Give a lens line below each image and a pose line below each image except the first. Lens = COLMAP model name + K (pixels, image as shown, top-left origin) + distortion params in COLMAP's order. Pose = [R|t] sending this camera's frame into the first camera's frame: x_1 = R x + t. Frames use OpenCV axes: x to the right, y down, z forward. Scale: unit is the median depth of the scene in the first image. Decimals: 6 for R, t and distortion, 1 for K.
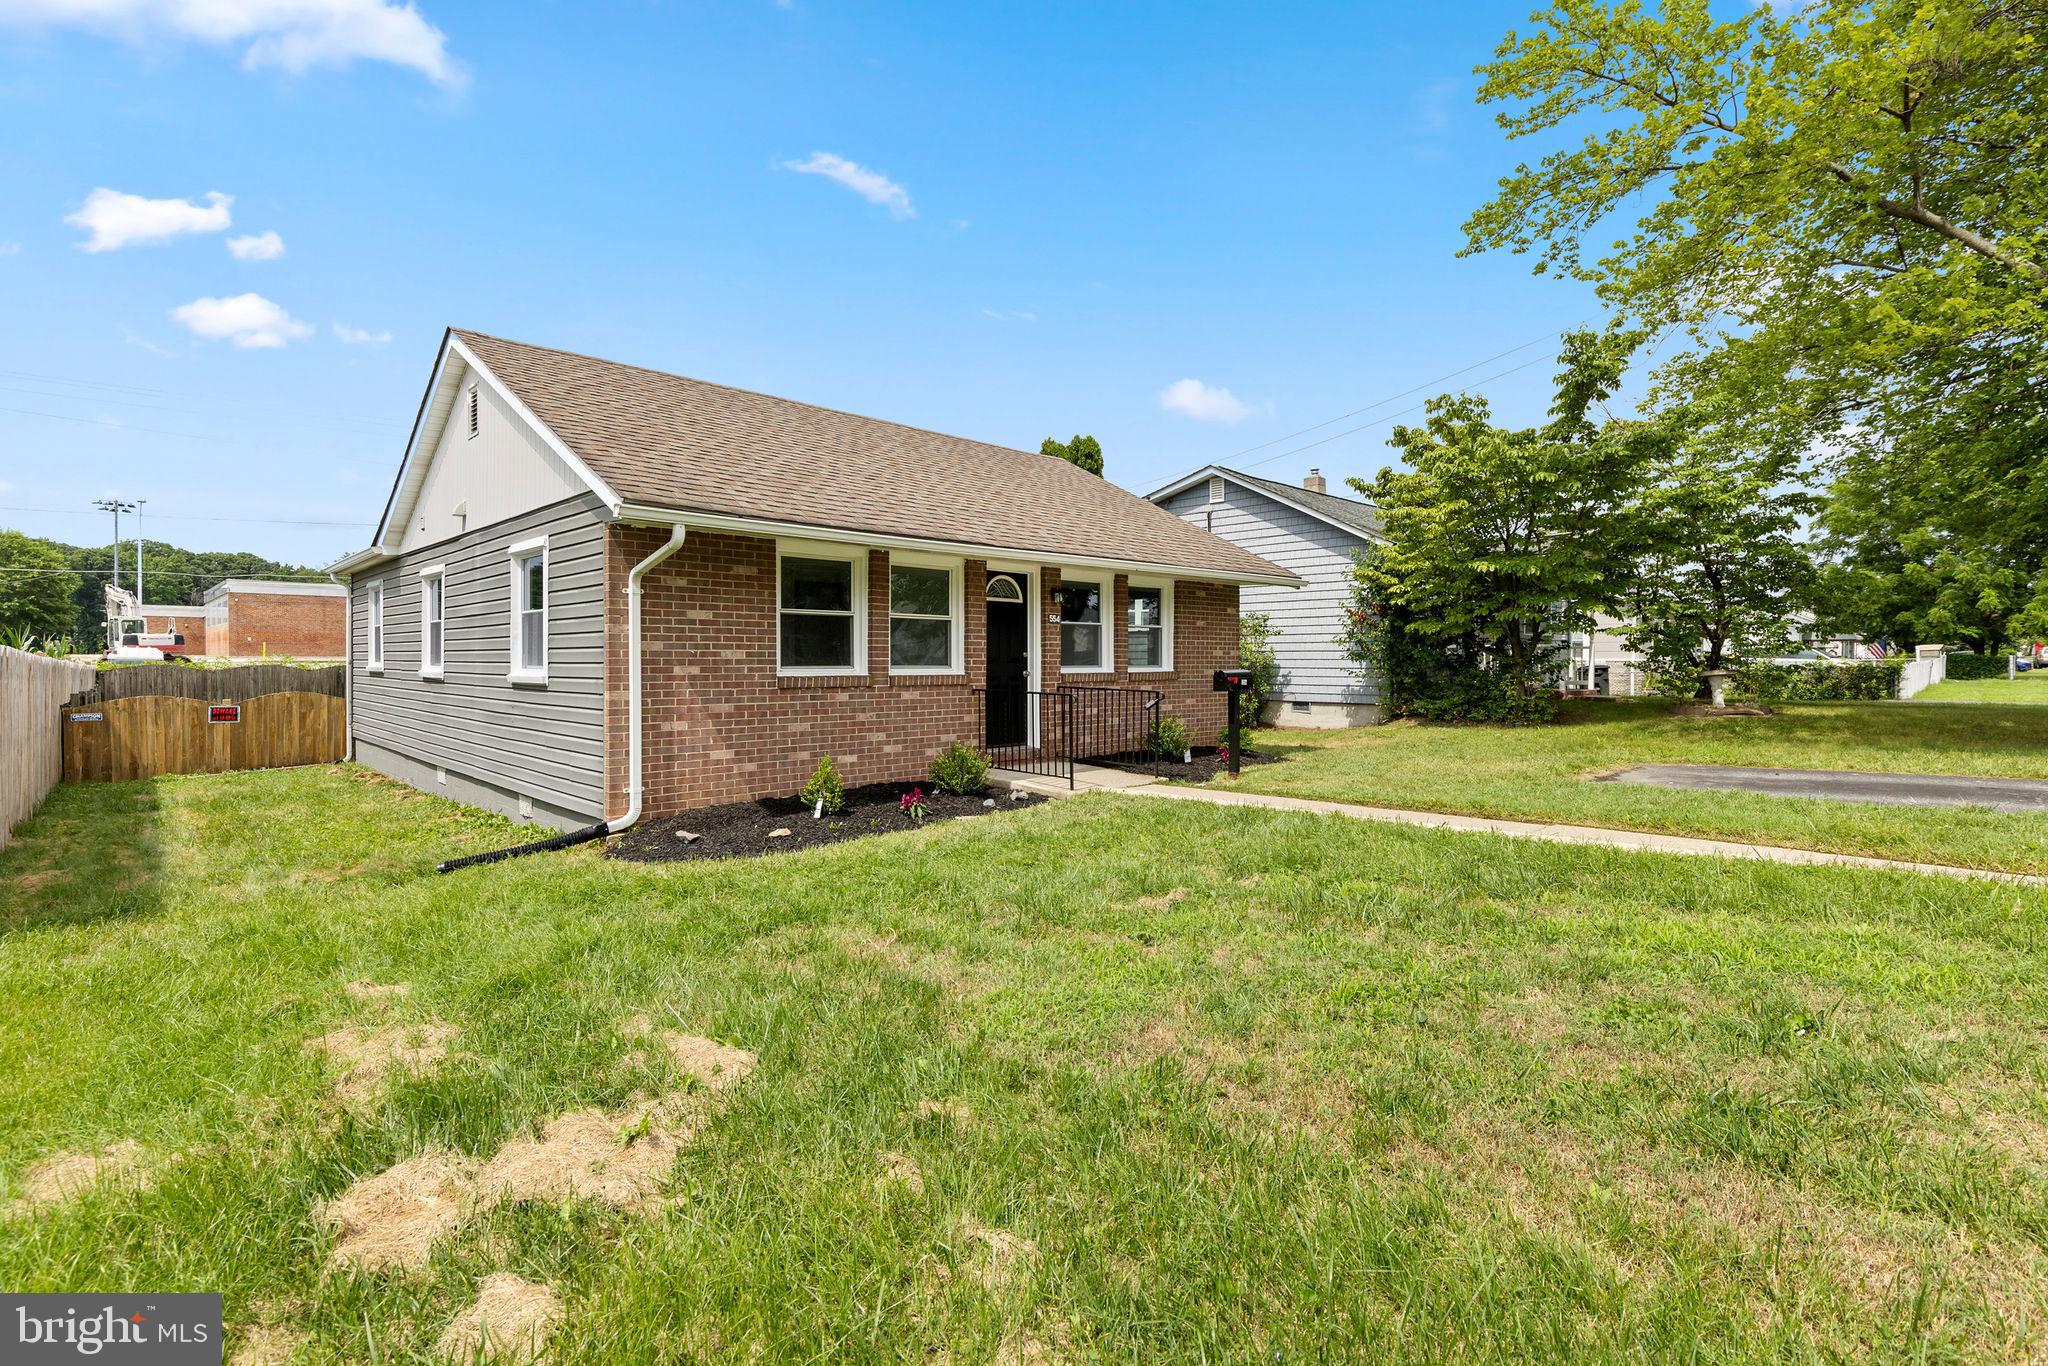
lens RADIAL K [[939.2, 0, 1026.2], [0, 939.2, 658.3], [0, 0, 1]] dist [0.003635, 0.000544]
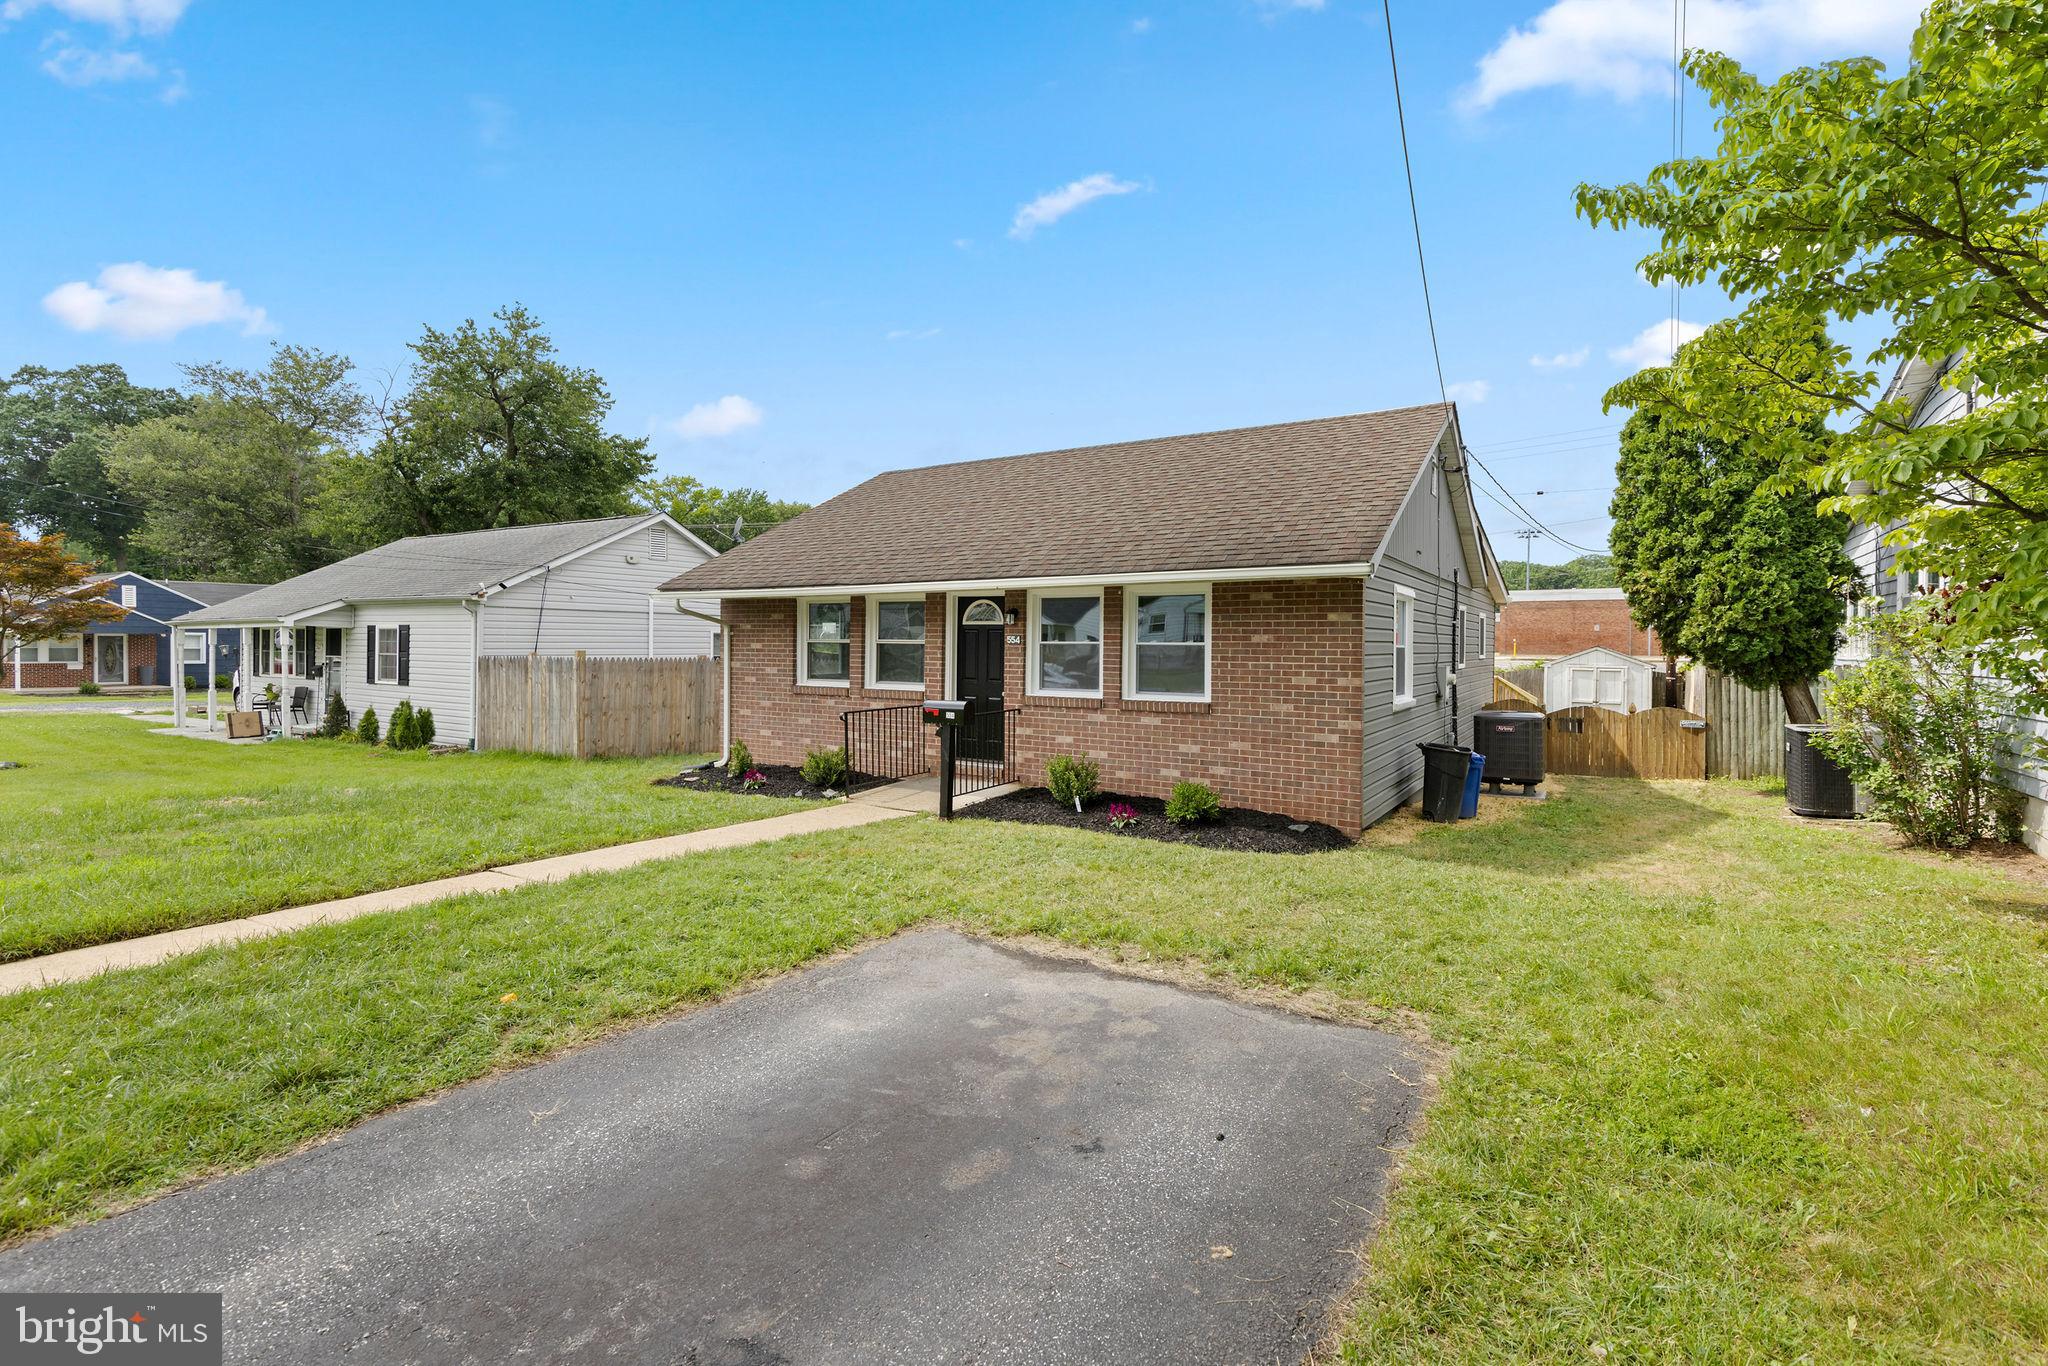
lens RADIAL K [[900.7, 0, 1034.0], [0, 900.7, 650.7], [0, 0, 1]] dist [-0.000995, 0.000047]
pose [[0.249726, 0.001905, -0.968315, 1.026238], [-0.009423, 0.999955, -0.000463, -0.032807], [0.968271, 0.009240, 0.249733, 0.850052]]
